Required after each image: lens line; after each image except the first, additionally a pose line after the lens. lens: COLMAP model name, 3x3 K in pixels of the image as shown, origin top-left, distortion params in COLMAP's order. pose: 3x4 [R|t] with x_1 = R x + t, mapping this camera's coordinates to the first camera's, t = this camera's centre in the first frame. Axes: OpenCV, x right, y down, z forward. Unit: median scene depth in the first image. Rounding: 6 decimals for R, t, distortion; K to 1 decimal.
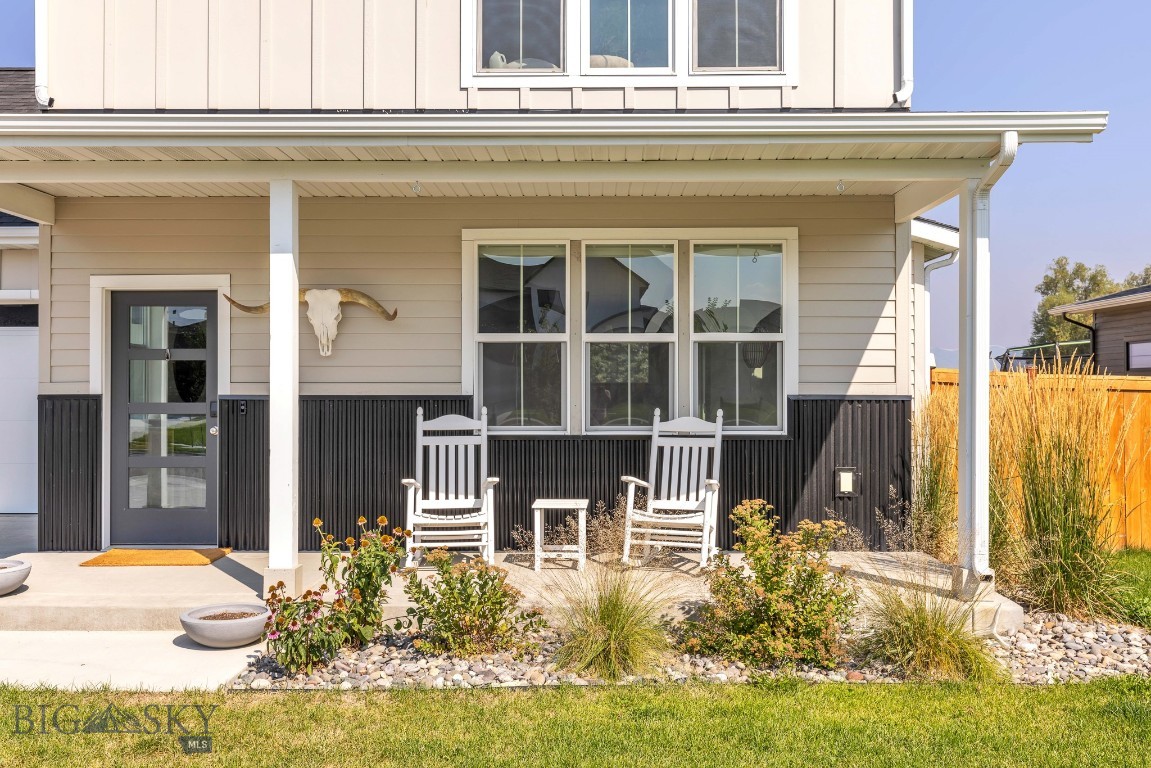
lens RADIAL K [[1110.4, 0, 575.5], [0, 1110.4, 384.0], [0, 0, 1]] dist [0.009844, 0.006710]
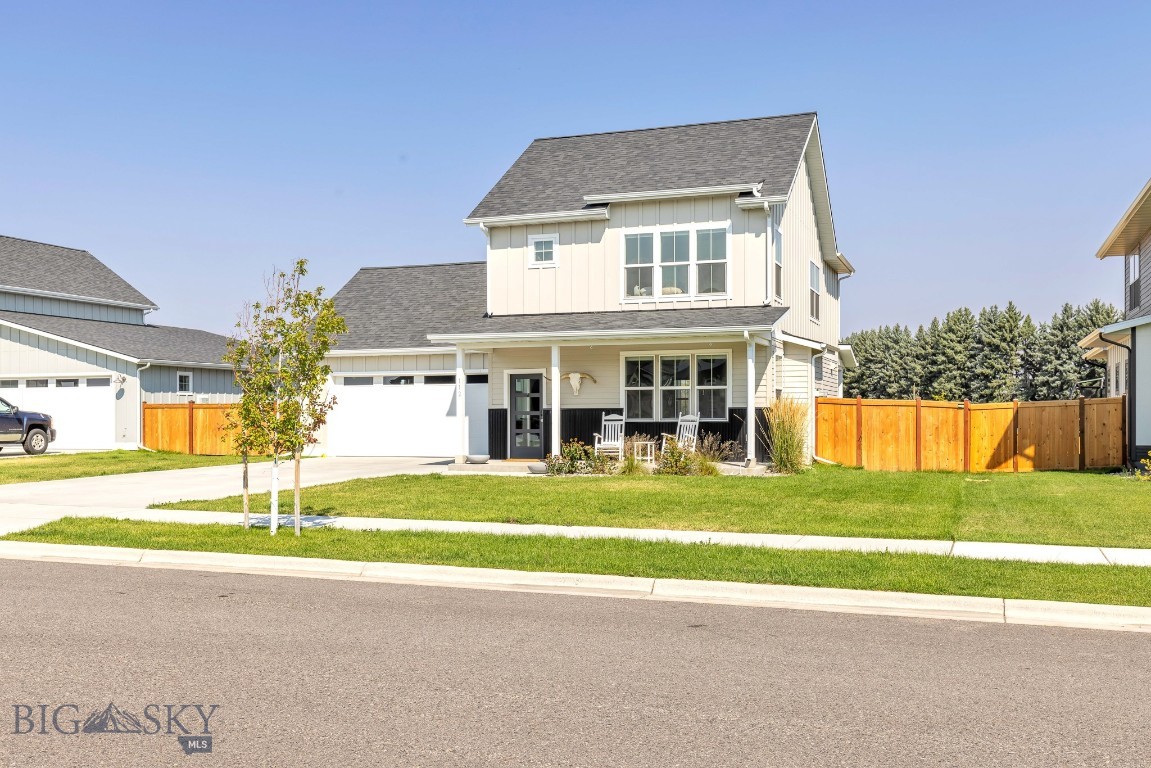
lens RADIAL K [[1110.4, 0, 575.5], [0, 1110.4, 384.0], [0, 0, 1]] dist [0.009844, 0.006710]
pose [[0.941023, -0.011733, -0.338139, 0.786009], [0.003198, 0.999662, -0.025787, 0.022001], [0.338327, 0.023185, 0.940743, -1.815799]]
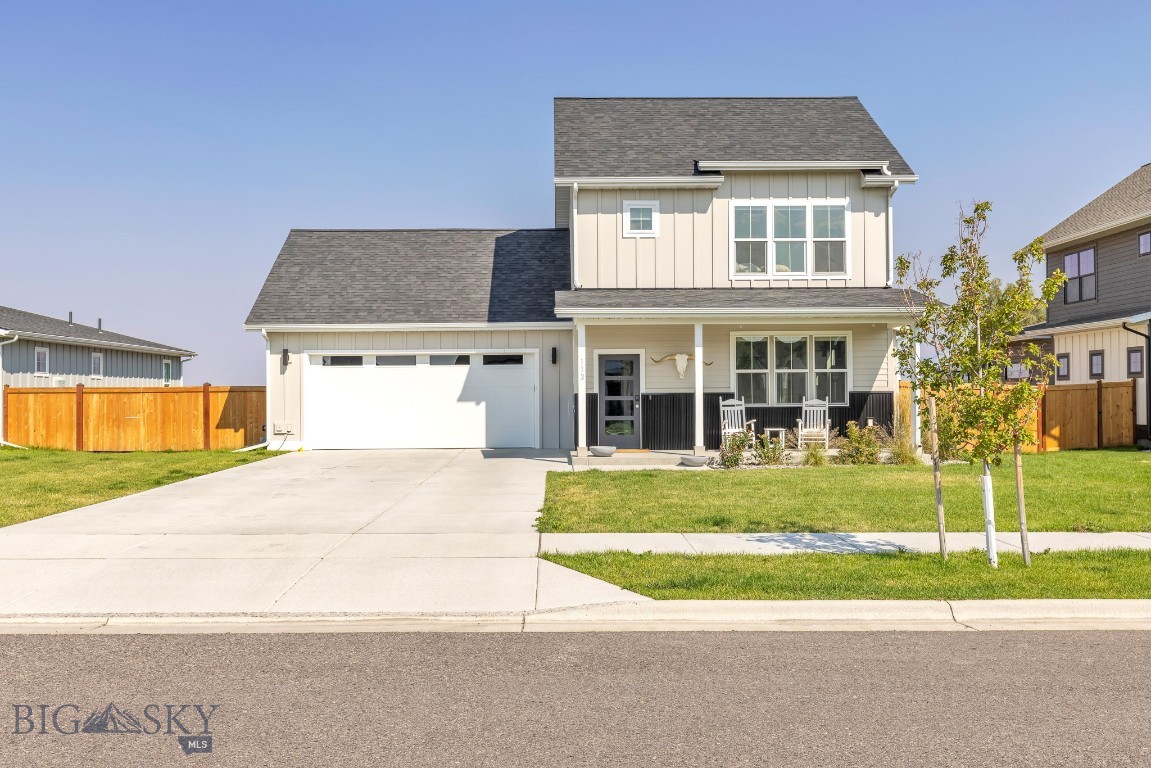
lens RADIAL K [[1043.3, 0, 575.5], [0, 1043.3, 384.0], [0, 0, 1]] dist [0.006803, 0.005962]
pose [[0.999548, -0.005711, 0.029522, -0.563519], [0.005974, 0.999943, -0.008828, 0.010034], [-0.029470, 0.009000, 0.999525, -1.568193]]
